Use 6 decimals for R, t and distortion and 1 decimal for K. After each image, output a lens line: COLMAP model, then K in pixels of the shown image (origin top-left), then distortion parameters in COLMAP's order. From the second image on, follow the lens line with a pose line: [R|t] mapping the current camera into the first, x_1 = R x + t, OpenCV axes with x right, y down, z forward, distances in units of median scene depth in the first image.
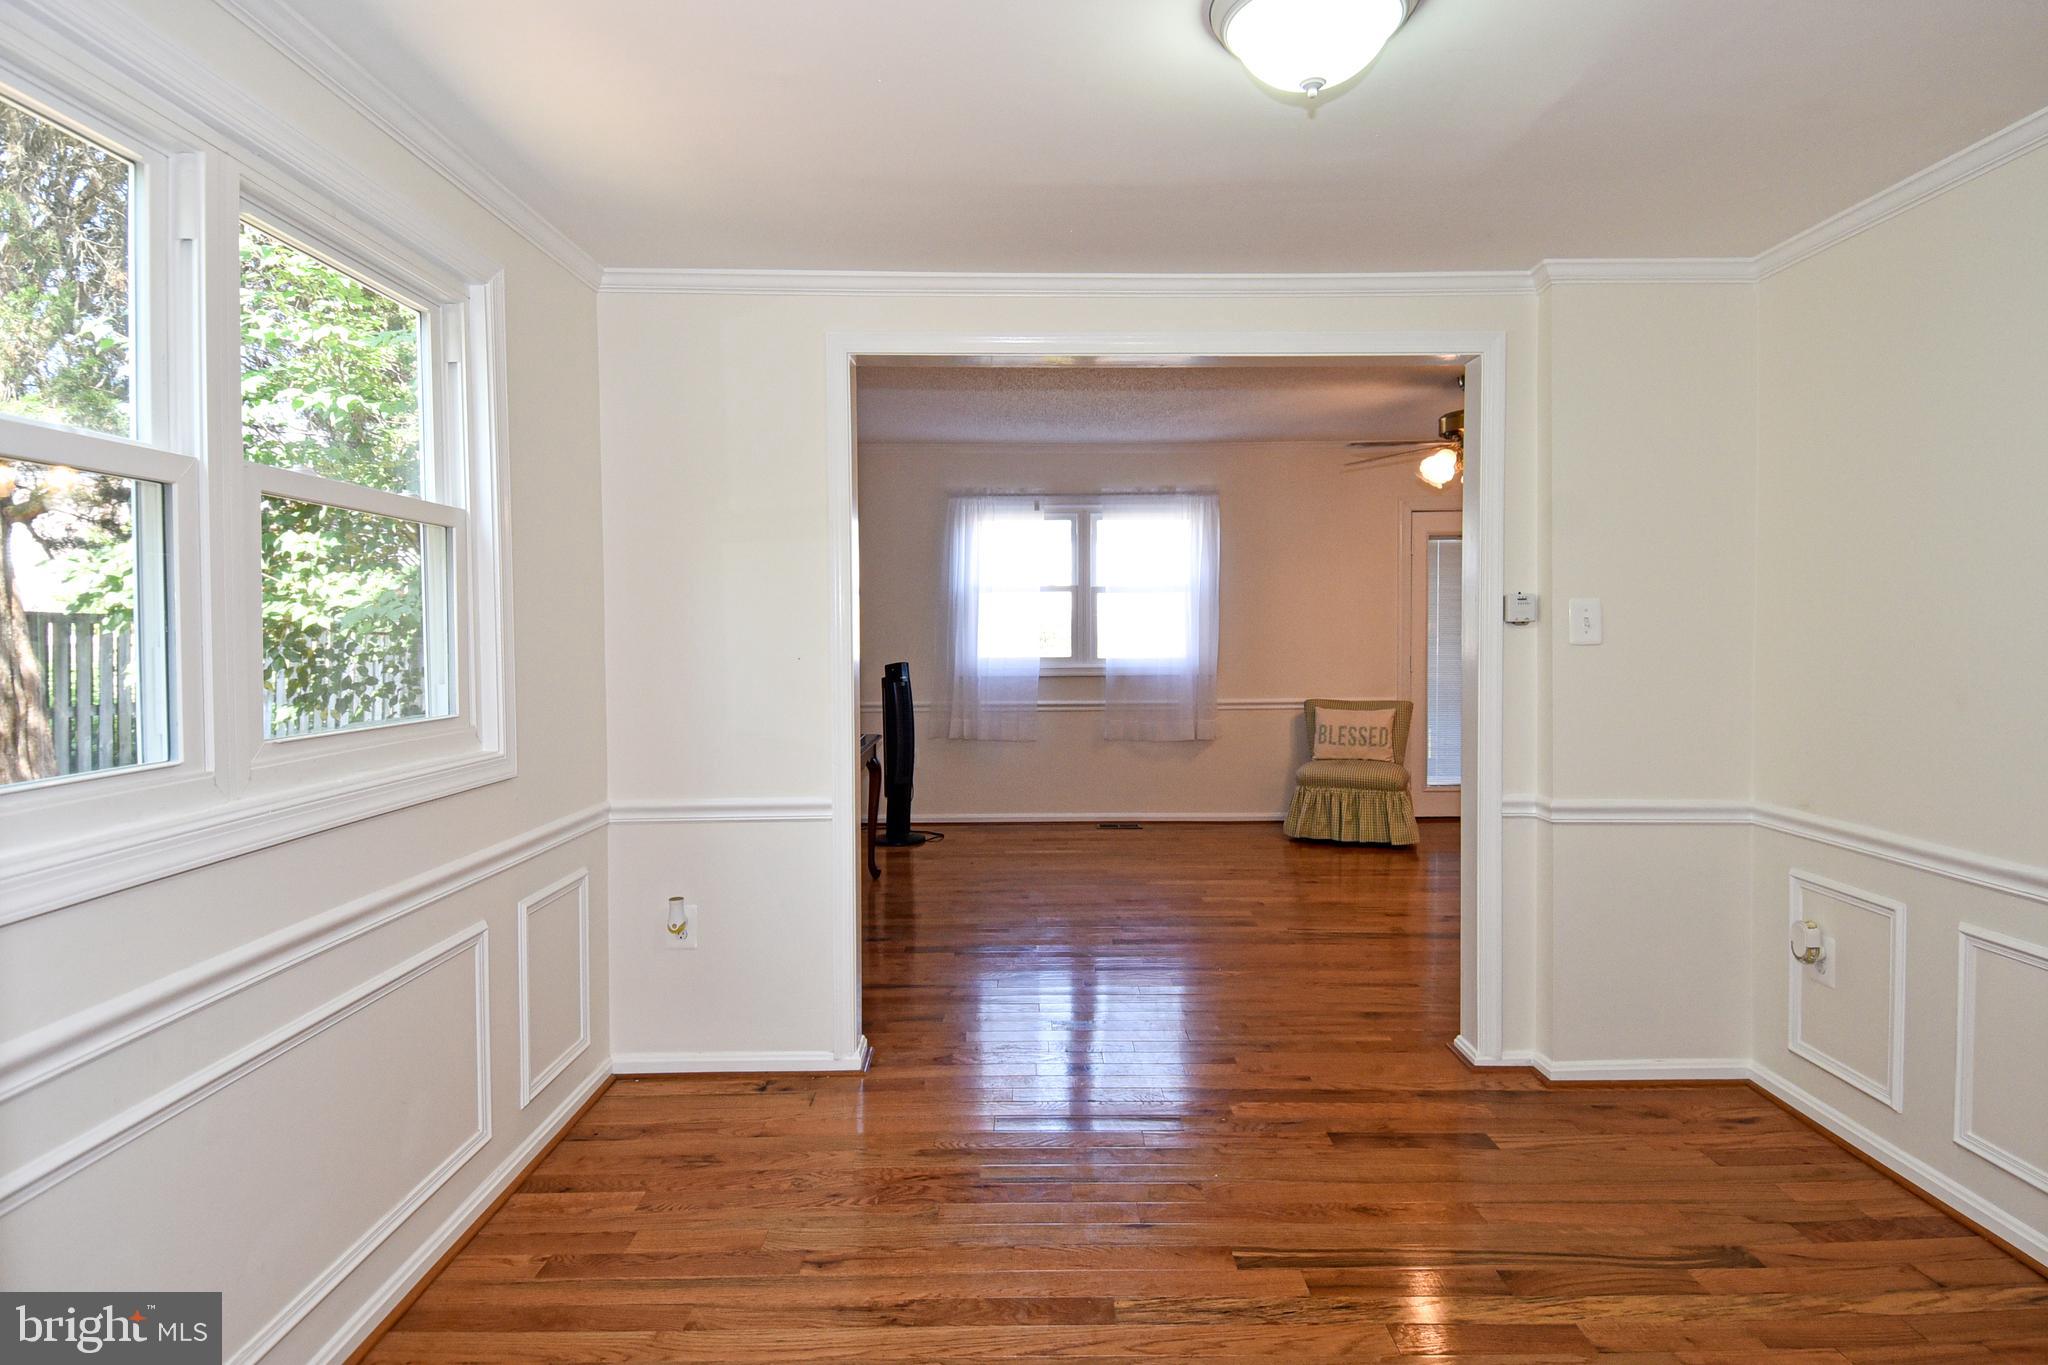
lens RADIAL K [[1083.6, 0, 1029.5], [0, 1083.6, 656.4], [0, 0, 1]] dist [0.060628, -0.054160]
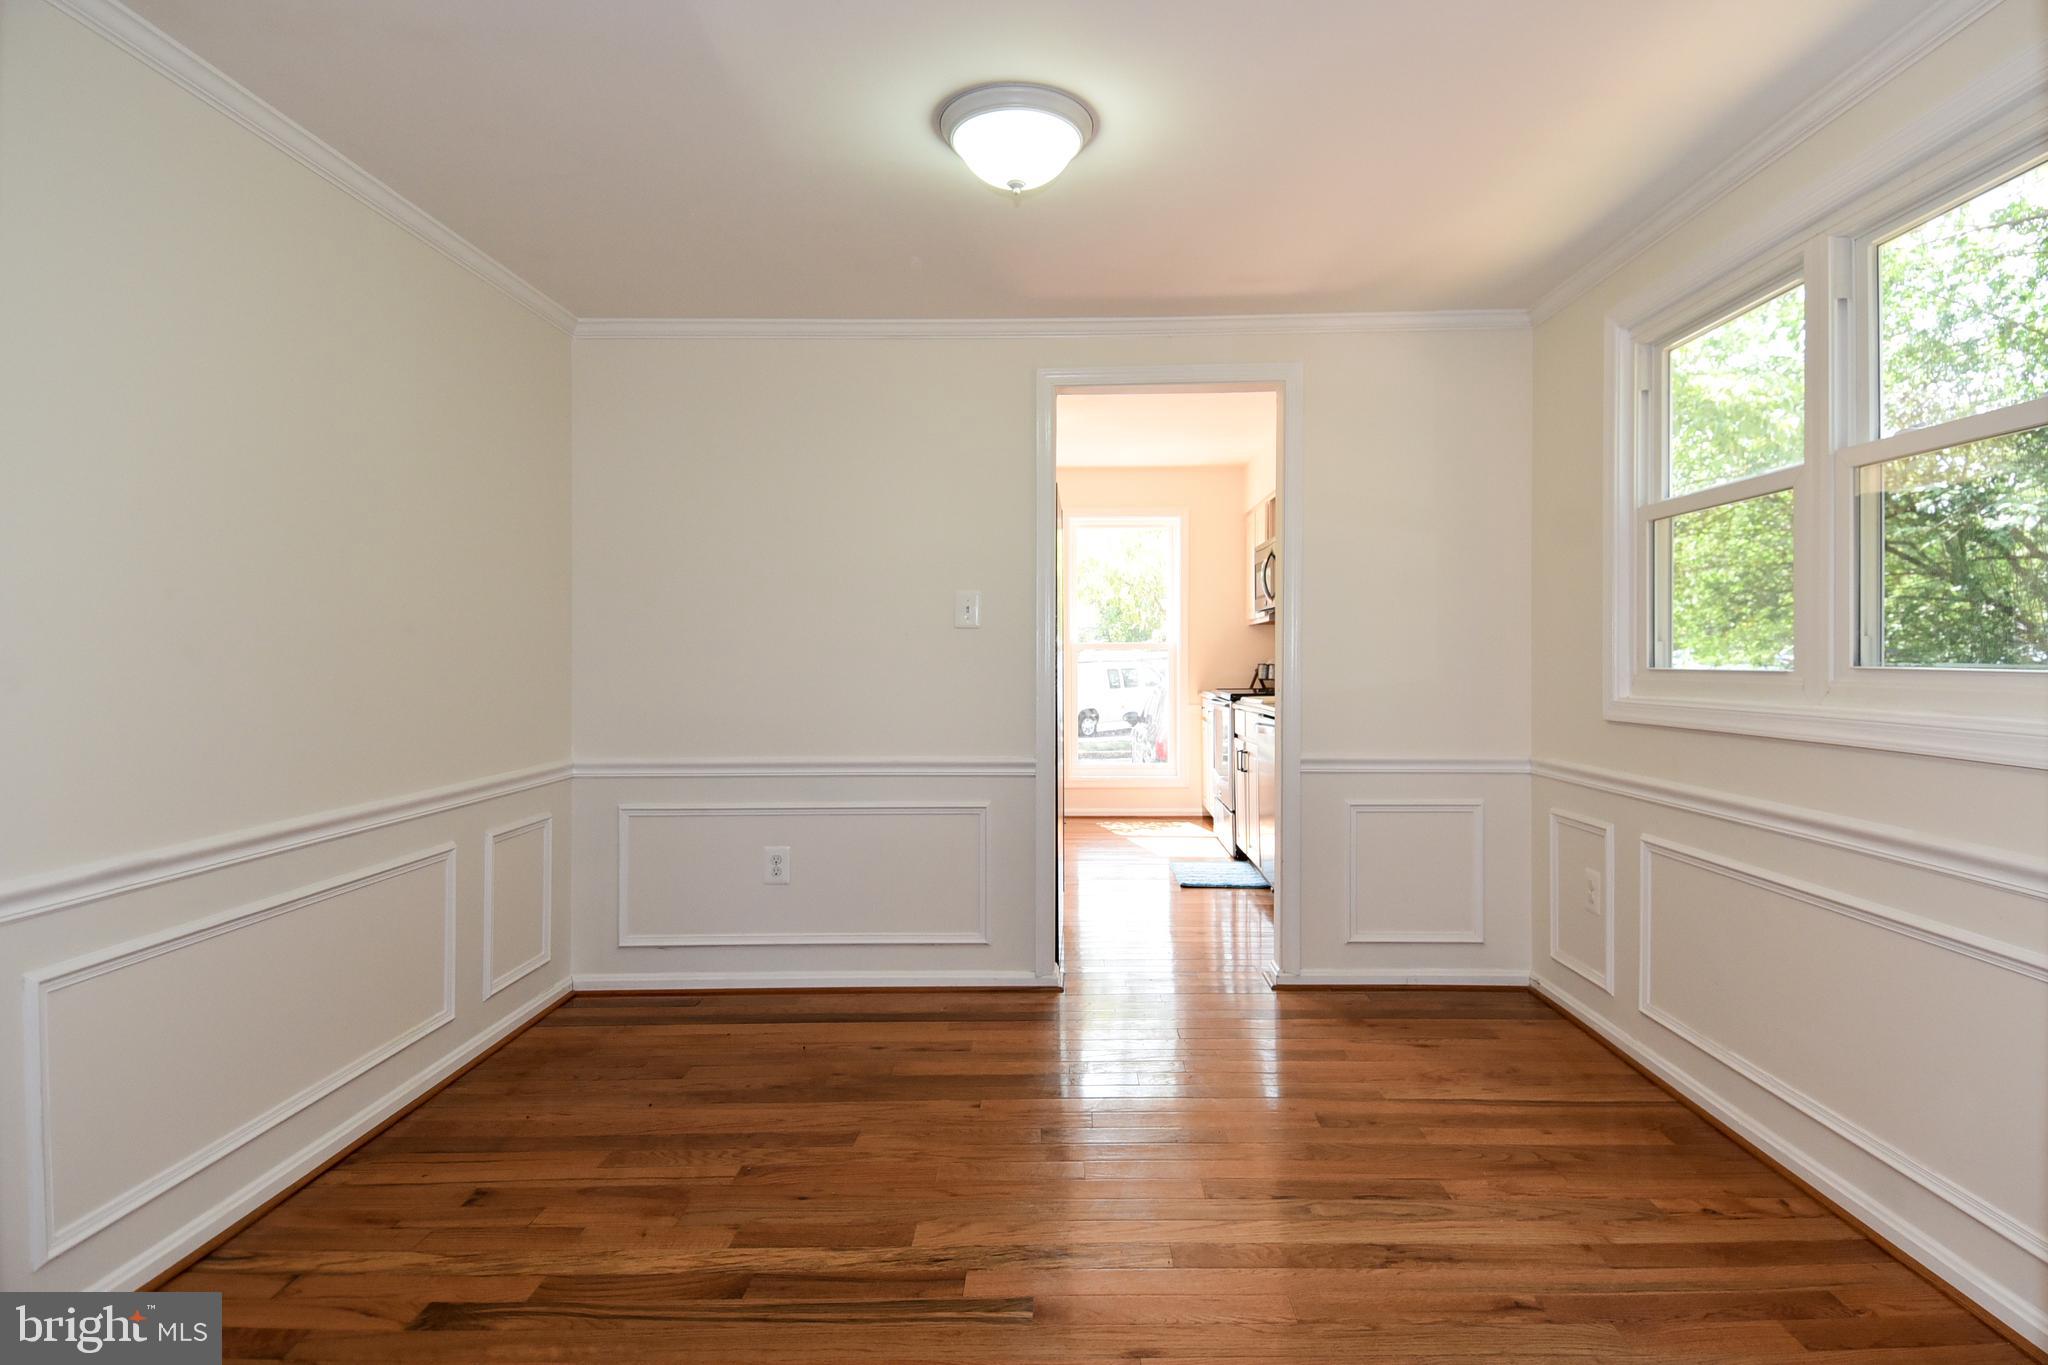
lens RADIAL K [[1083.6, 0, 1029.5], [0, 1083.6, 656.4], [0, 0, 1]] dist [0.060628, -0.054160]
pose [[-0.999297, 0.008846, 0.036441, 0.162897], [0.009866, 0.999562, 0.027900, 0.020355], [-0.036179, 0.028240, -0.998946, 1.947801]]
